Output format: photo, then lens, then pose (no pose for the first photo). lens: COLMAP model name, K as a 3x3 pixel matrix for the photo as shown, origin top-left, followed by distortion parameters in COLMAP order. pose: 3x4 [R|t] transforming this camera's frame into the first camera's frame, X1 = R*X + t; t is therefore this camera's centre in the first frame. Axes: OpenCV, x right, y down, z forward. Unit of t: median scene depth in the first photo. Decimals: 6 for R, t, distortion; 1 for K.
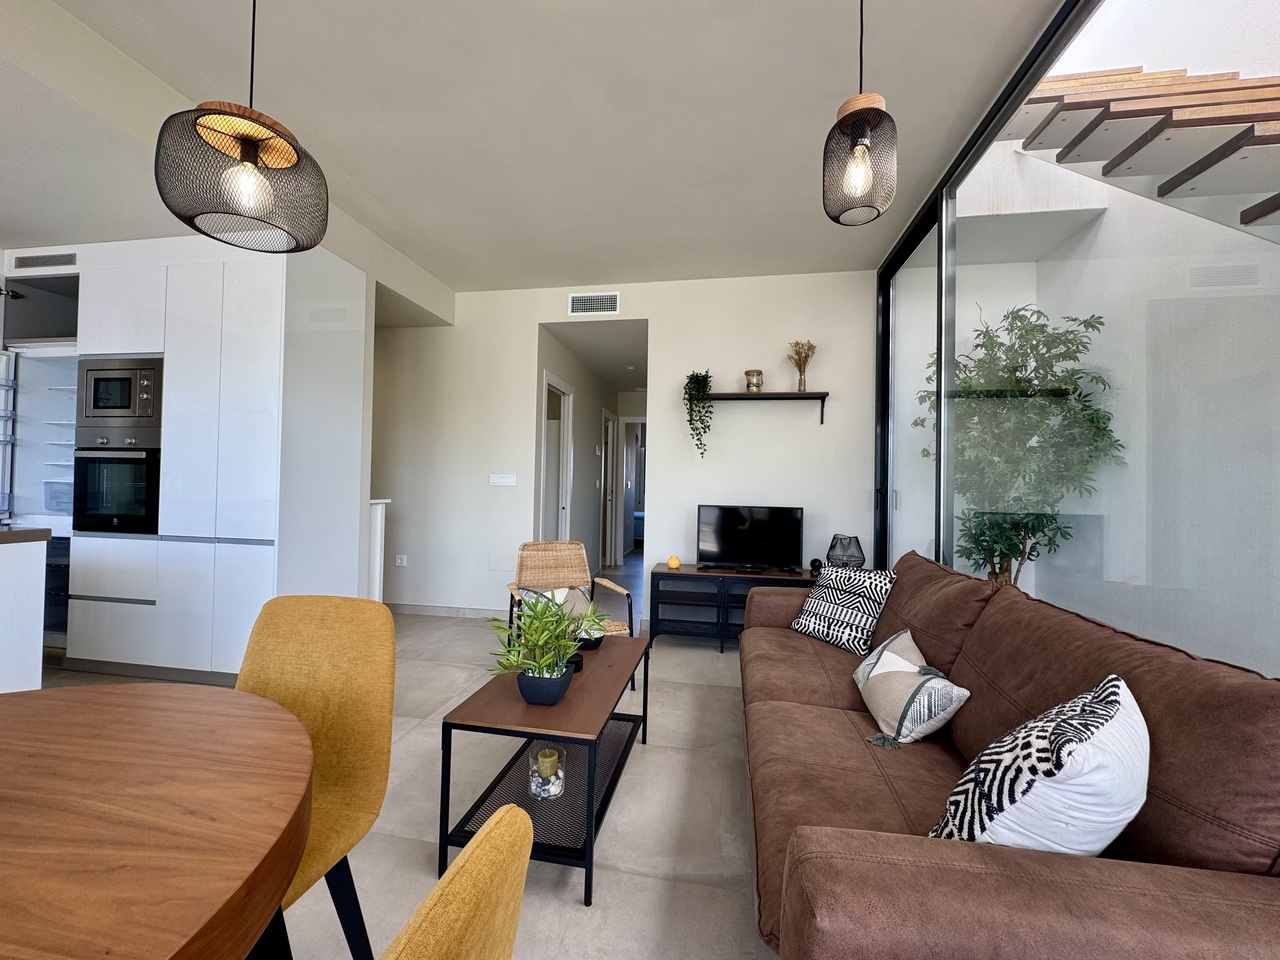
lens RADIAL K [[509.7, 0, 639.5], [0, 509.7, 478.7], [0, 0, 1]] dist [-0.002862, 0.000136]
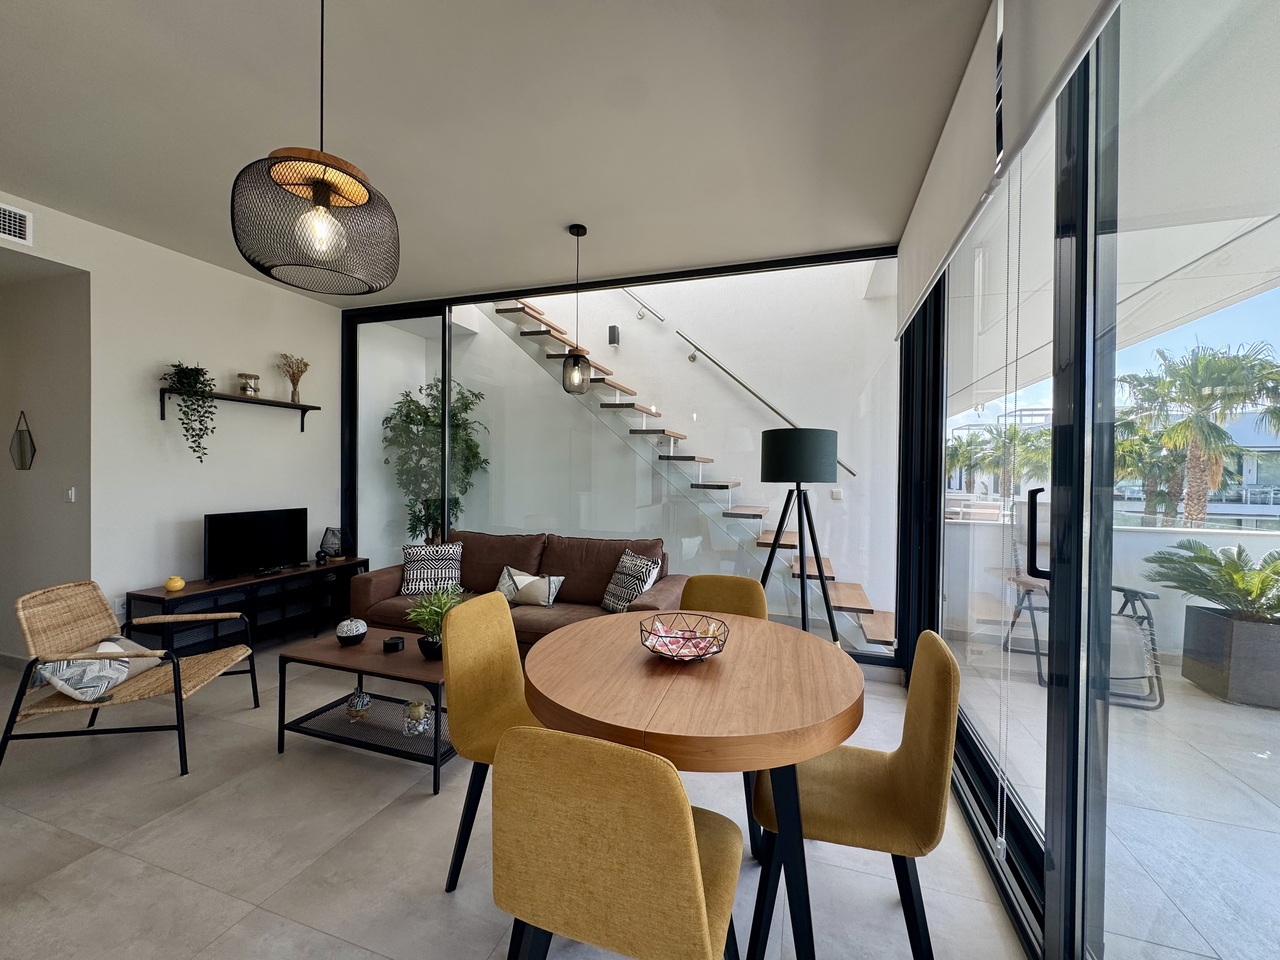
lens RADIAL K [[509.7, 0, 639.5], [0, 509.7, 478.7], [0, 0, 1]] dist [-0.002862, 0.000136]
pose [[0.149163, -0.030876, 0.988330, -0.962633], [-0.021066, 0.999186, 0.034395, -0.087888], [-0.988588, -0.025951, 0.148391, 0.144937]]
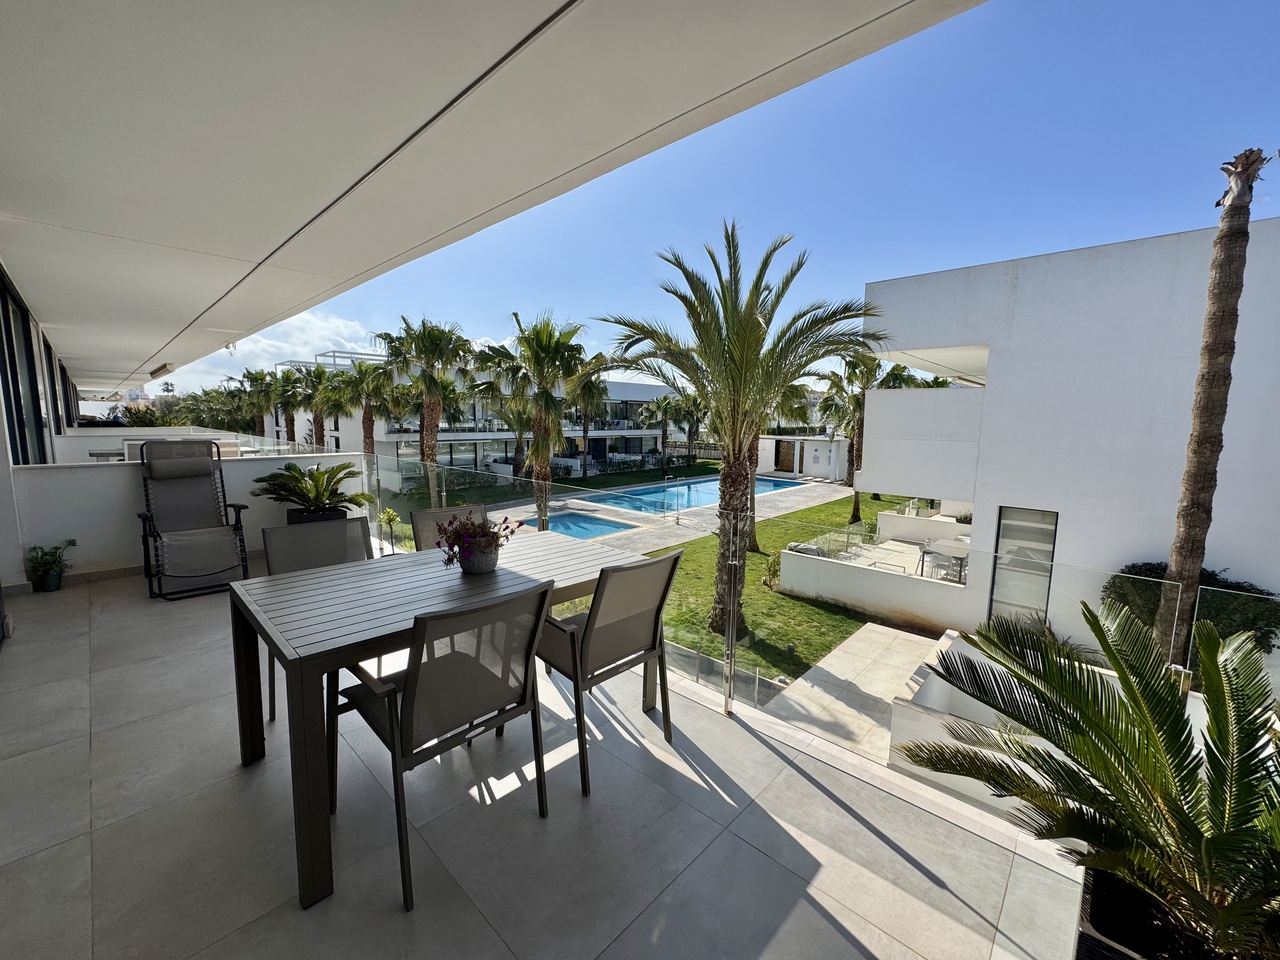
lens RADIAL K [[509.7, 0, 639.5], [0, 509.7, 478.7], [0, 0, 1]] dist [-0.002862, 0.000136]
pose [[-0.838622, -0.095556, 0.536267, -1.546753], [-0.036110, 0.992080, 0.120306, -0.128094], [-0.543516, 0.081527, -0.835431, -0.222007]]
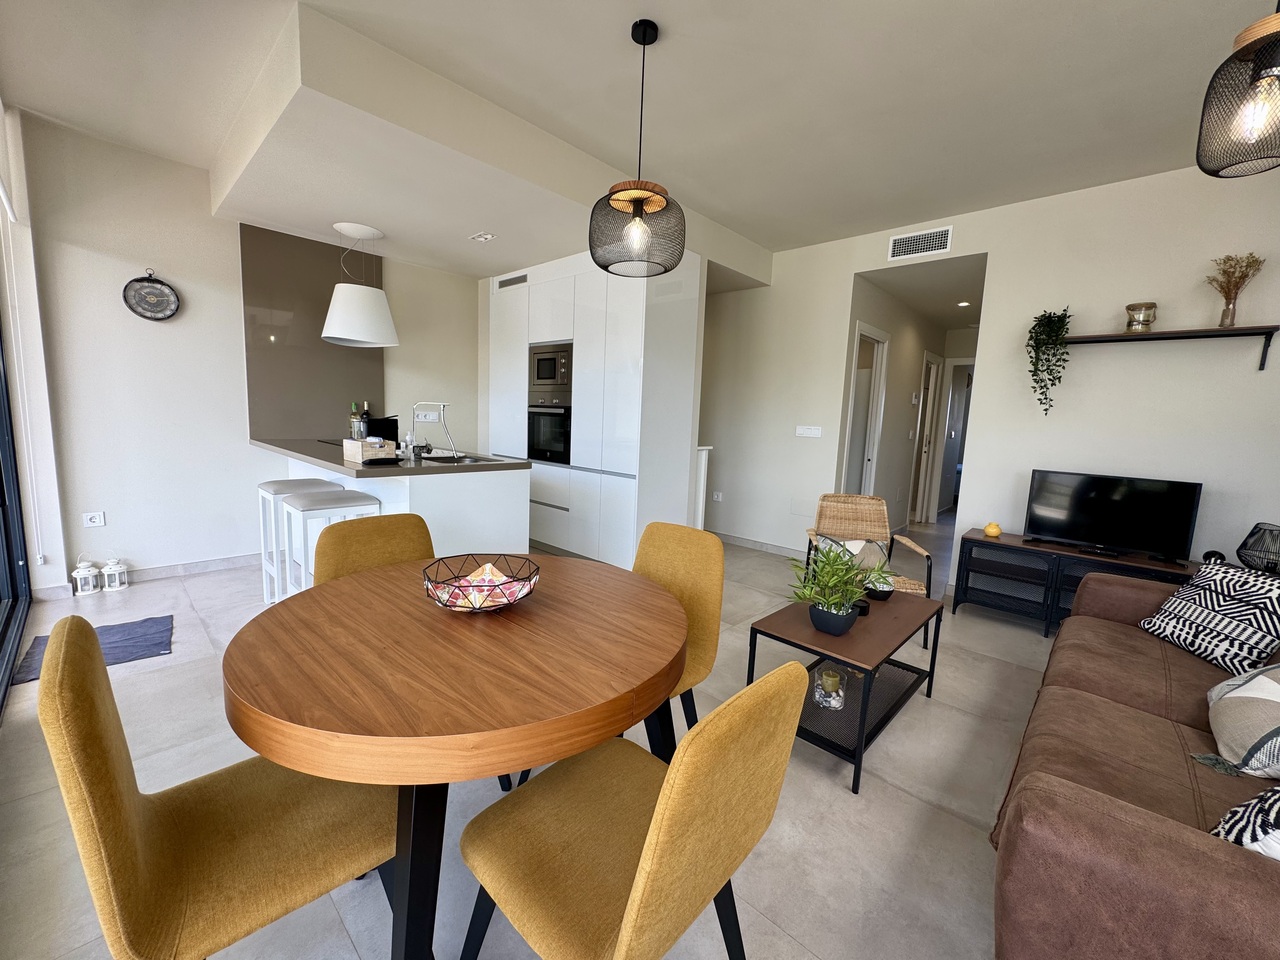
lens RADIAL K [[509.7, 0, 639.5], [0, 509.7, 478.7], [0, 0, 1]] dist [-0.002862, 0.000136]
pose [[0.834969, 0.082629, -0.544059, 0.040114], [-0.017304, 0.992116, 0.124121, -0.043179], [0.550025, -0.094223, 0.829816, -0.142487]]
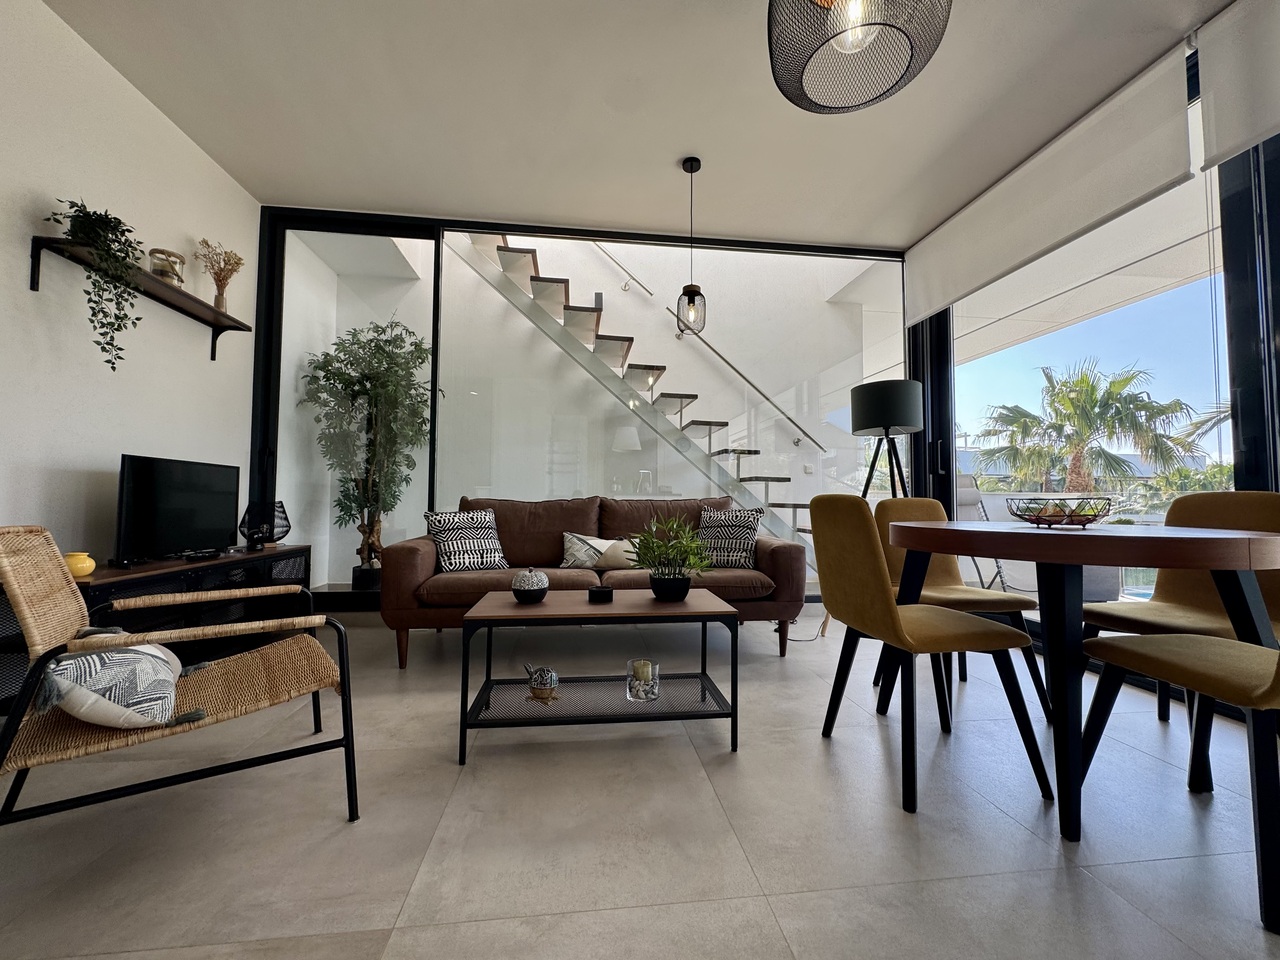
lens RADIAL K [[509.7, 0, 639.5], [0, 509.7, 478.7], [0, 0, 1]] dist [-0.002862, 0.000136]
pose [[-0.286031, 0.019409, 0.958024, -0.834679], [-0.025525, 0.999286, -0.027866, 0.114205], [-0.957880, -0.032424, -0.285331, 0.895875]]
